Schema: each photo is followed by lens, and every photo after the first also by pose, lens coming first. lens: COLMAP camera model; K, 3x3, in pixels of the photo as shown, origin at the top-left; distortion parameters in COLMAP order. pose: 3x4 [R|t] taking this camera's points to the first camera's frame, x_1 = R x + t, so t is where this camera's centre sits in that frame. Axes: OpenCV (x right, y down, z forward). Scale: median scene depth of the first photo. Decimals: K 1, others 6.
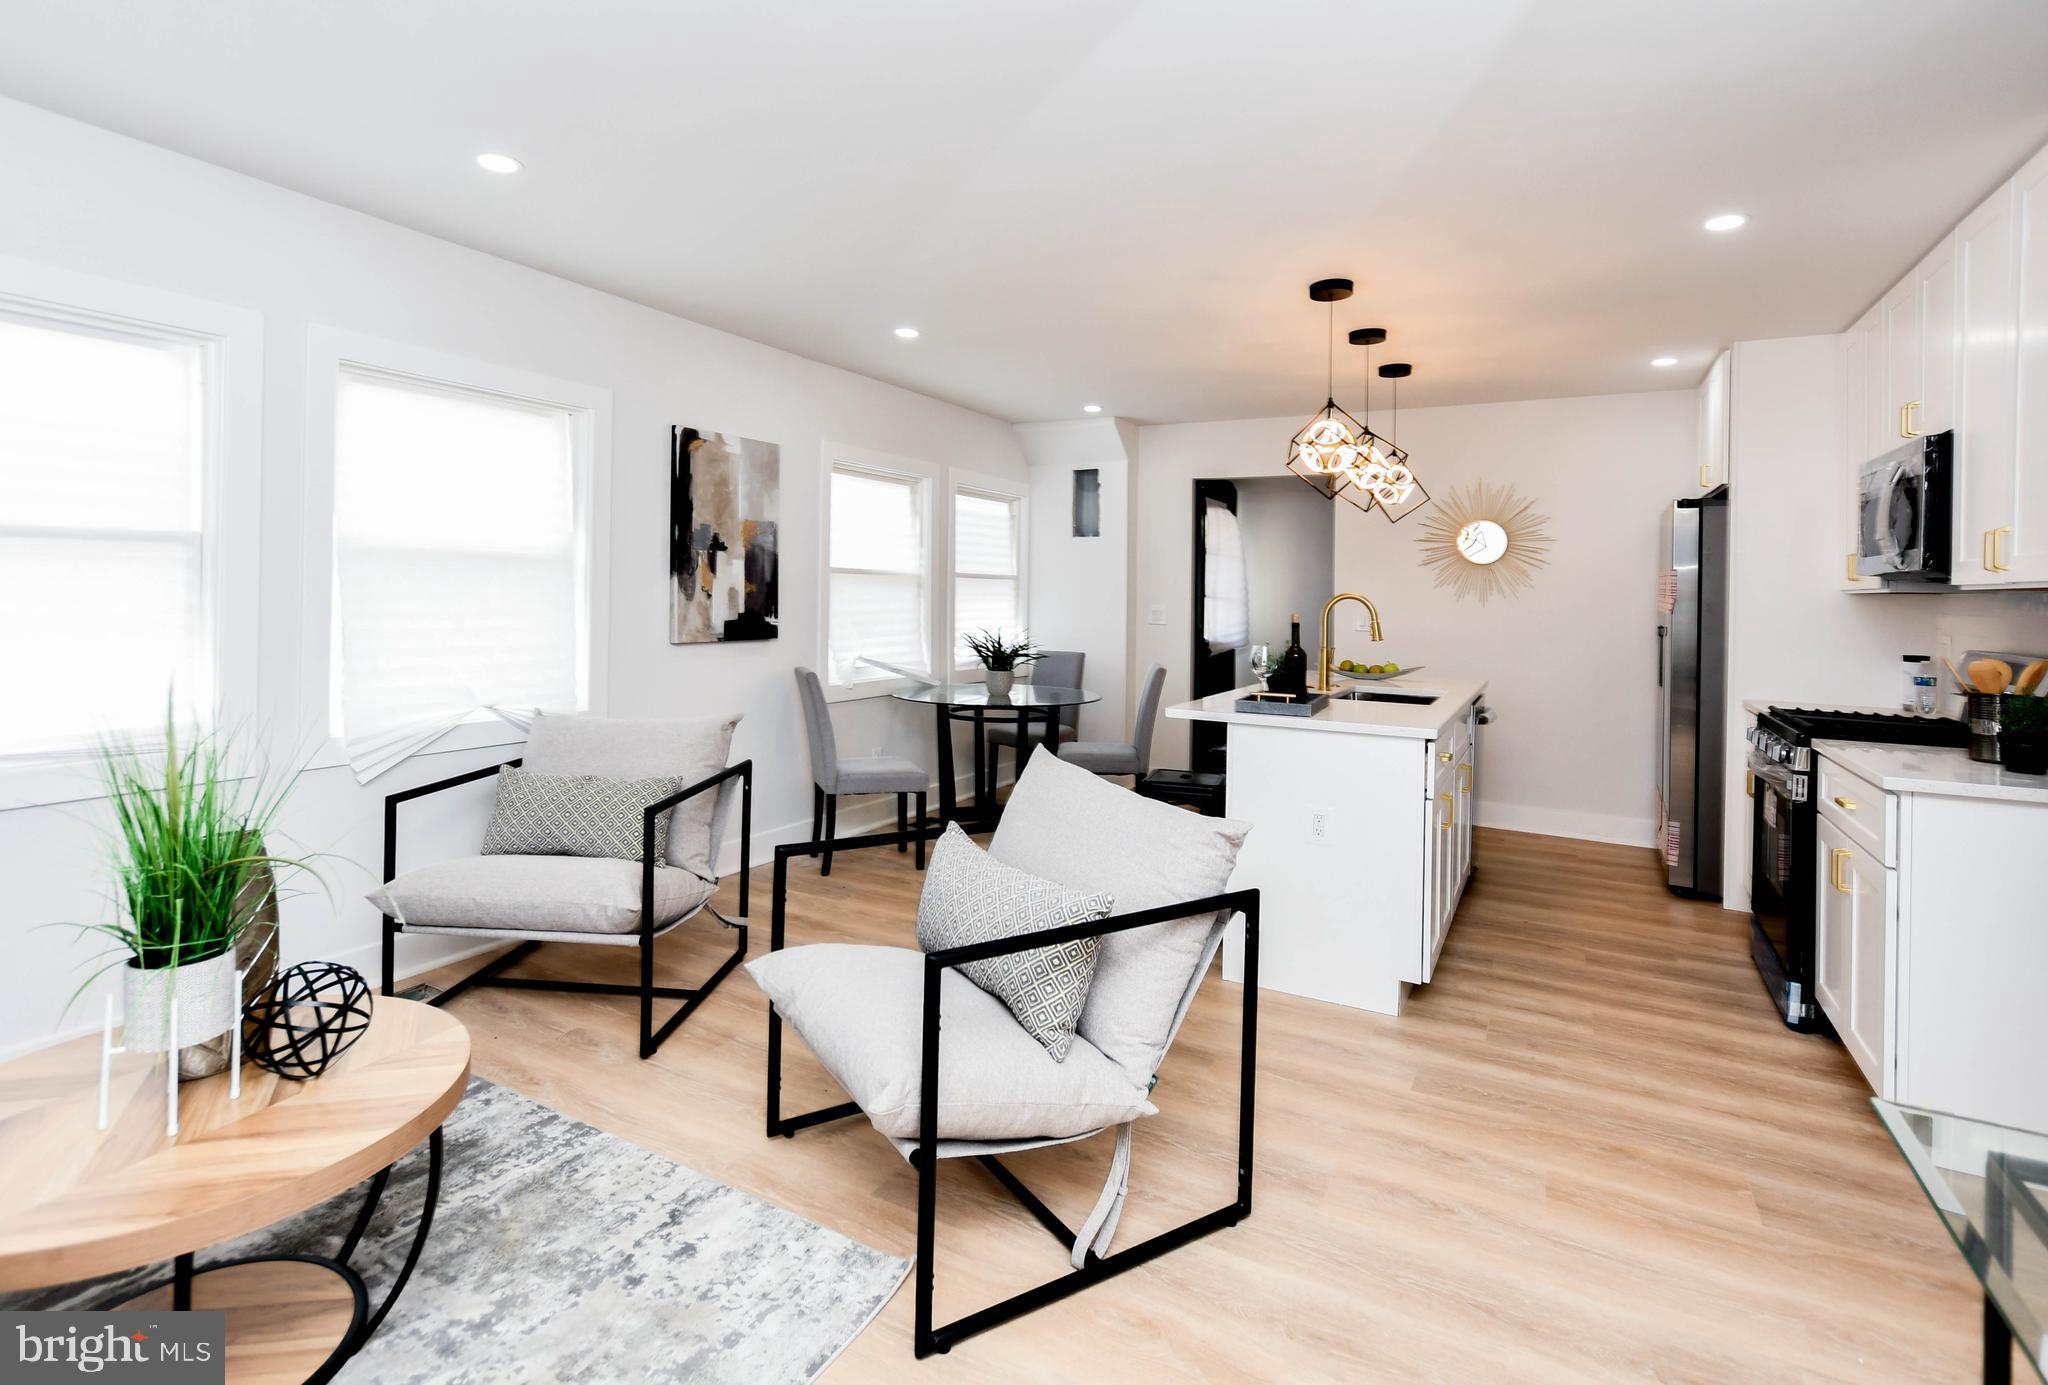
lens RADIAL K [[977.4, 0, 1013.4], [0, 977.4, 596.9], [0, 0, 1]] dist [-0.000930, -0.000442]
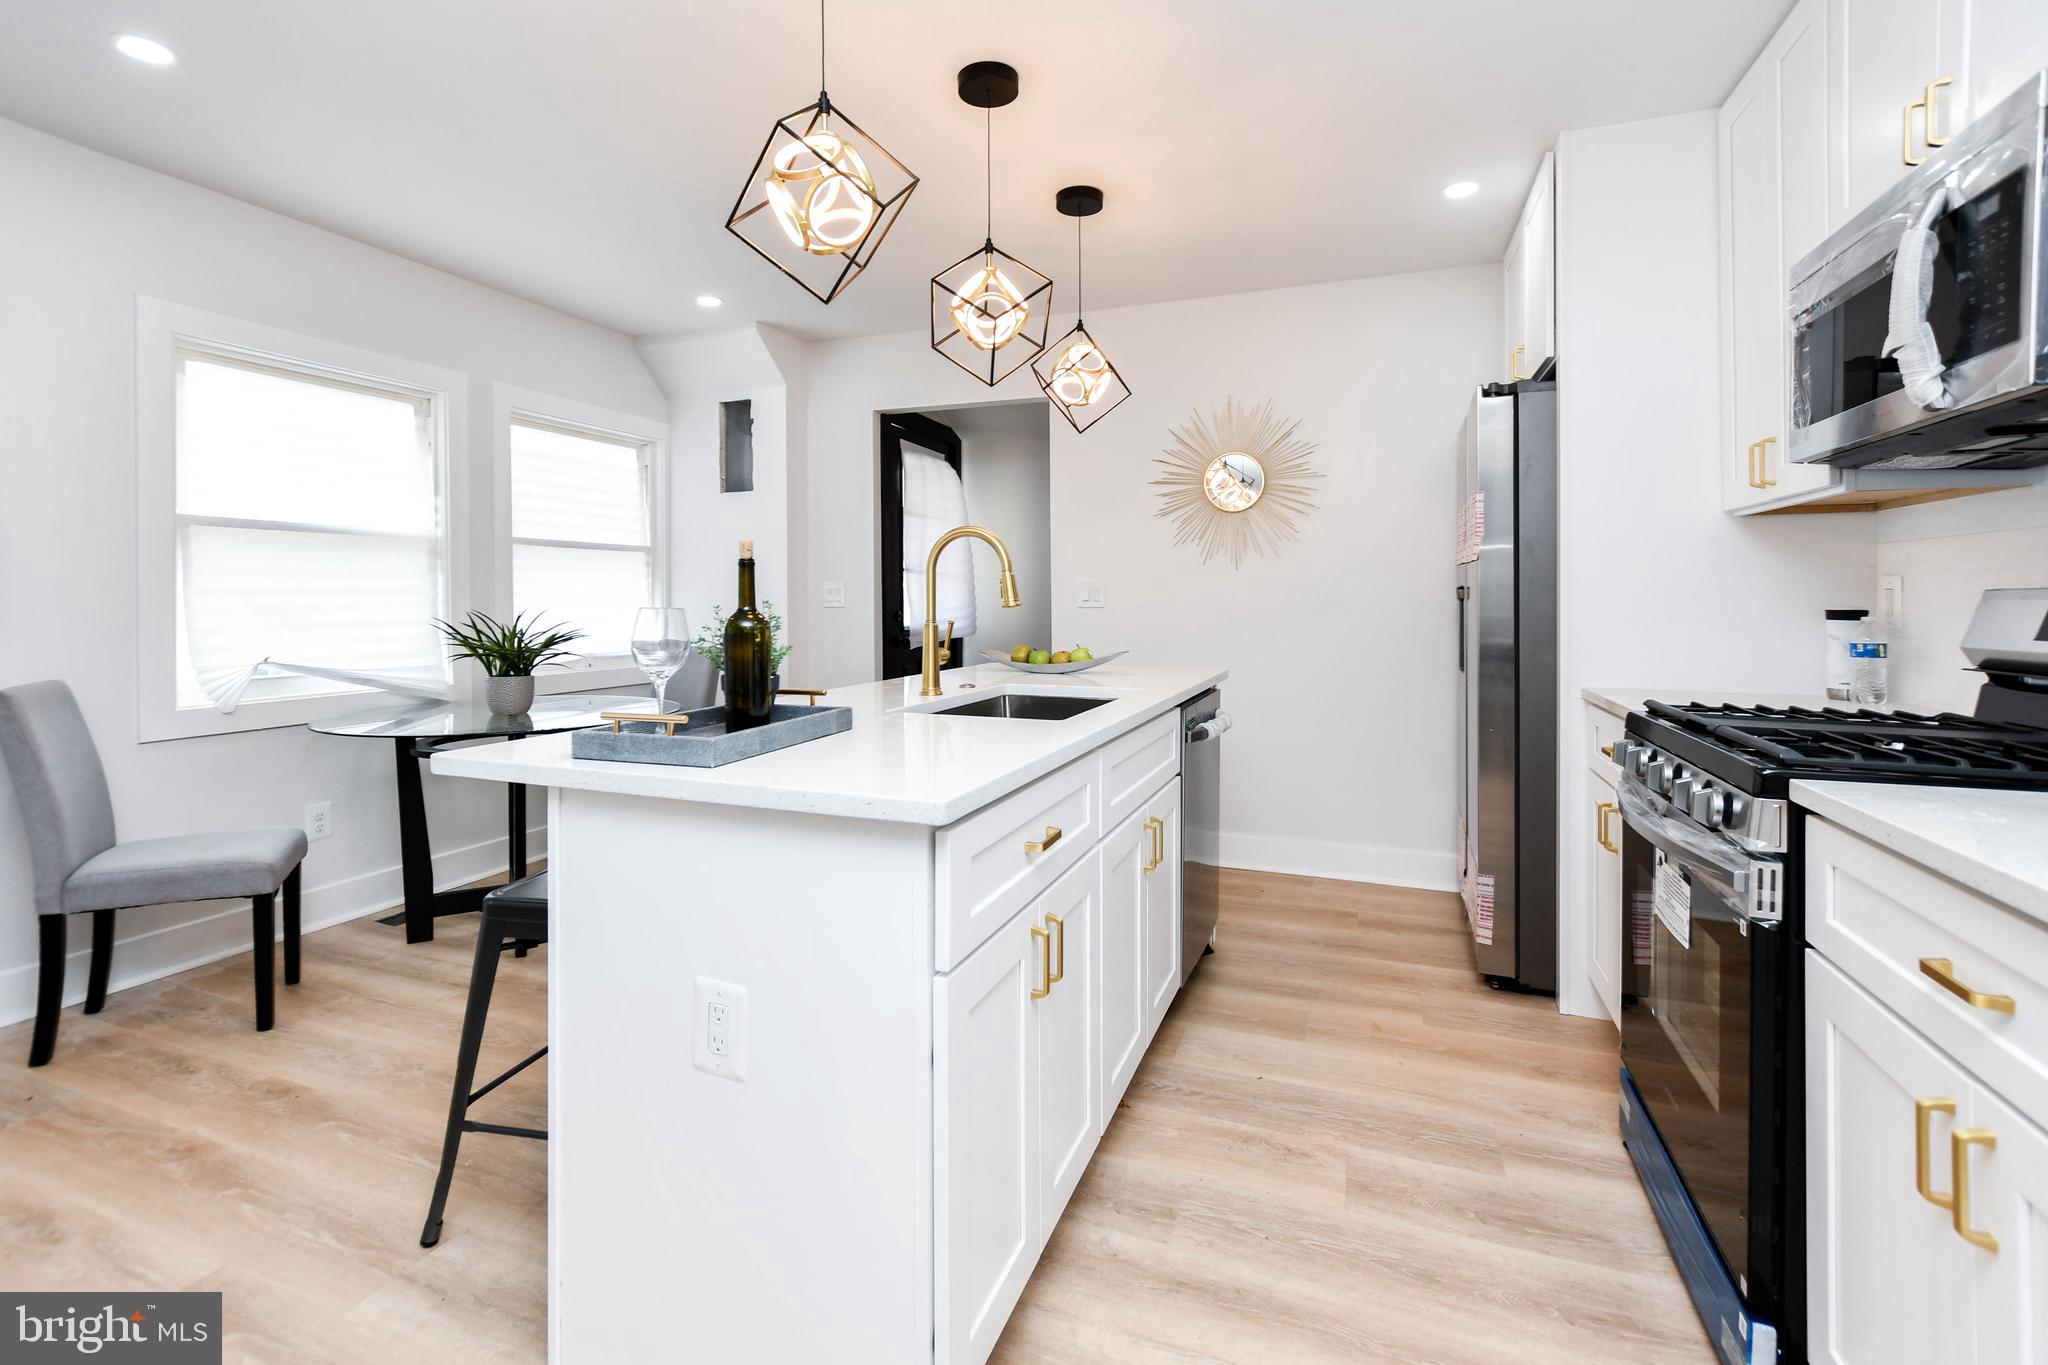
lens RADIAL K [[924.3, 0, 1004.5], [0, 924.3, 603.5], [0, 0, 1]] dist [-0.000626, 0.001121]
pose [[0.991226, -0.020638, 0.130557, 0.271616], [0.020375, 0.999787, 0.003353, 0.037432], [-0.130598, -0.000663, 0.991435, 0.417321]]
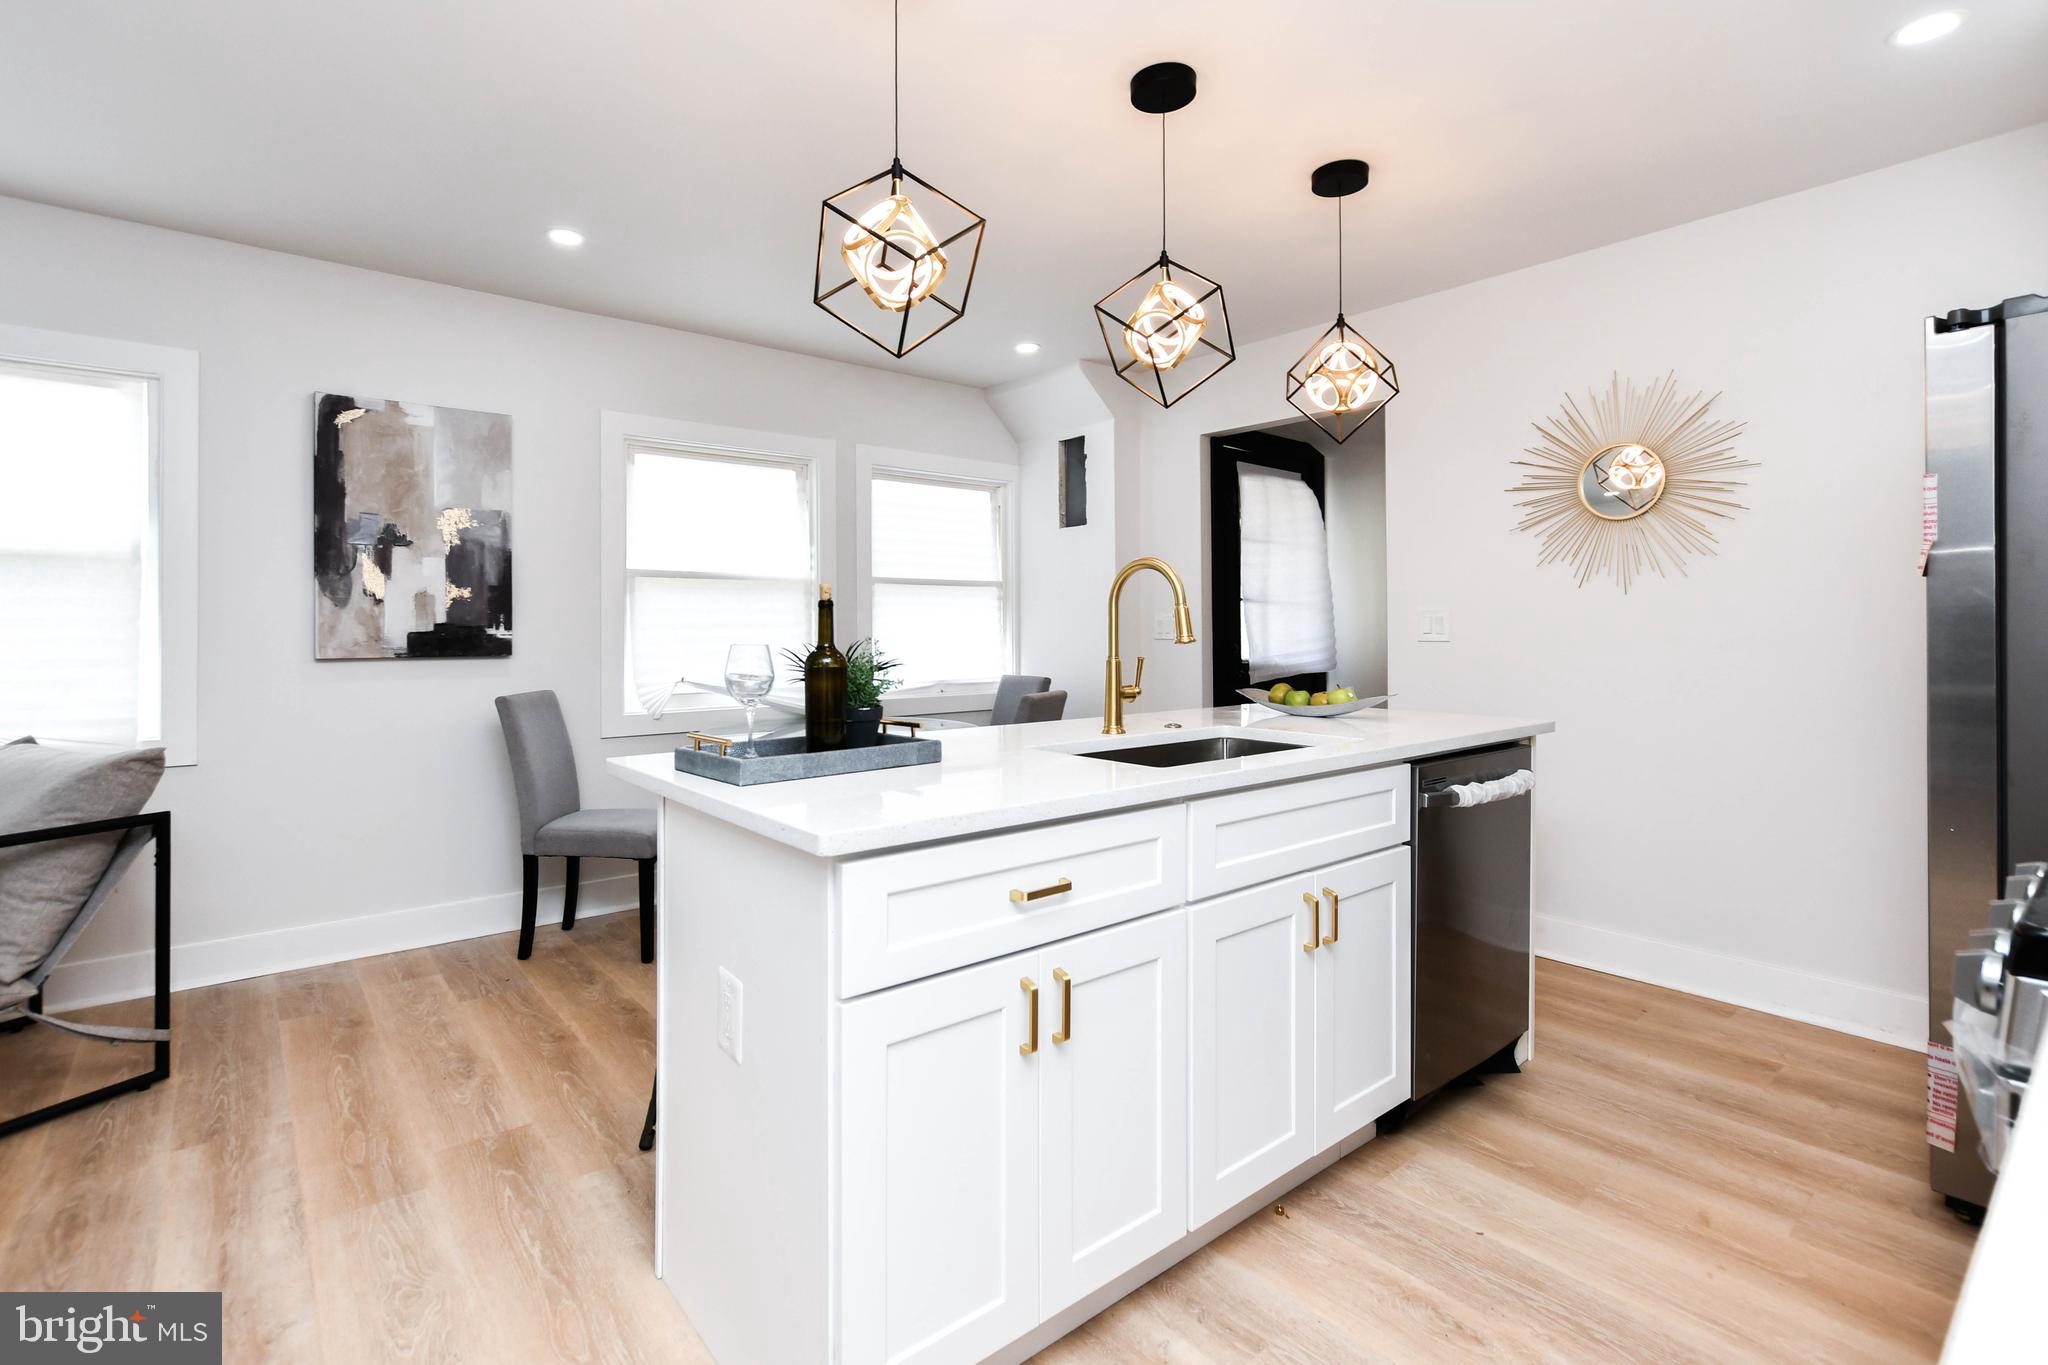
lens RADIAL K [[945.8, 0, 991.0], [0, 945.8, 628.4], [0, 0, 1]] dist [-0.002547, 0.000413]
pose [[0.929175, -0.021017, -0.369043, 0.426771], [0.018463, 0.999775, -0.010452, 0.036831], [0.369180, 0.002898, 0.929354, 0.435466]]
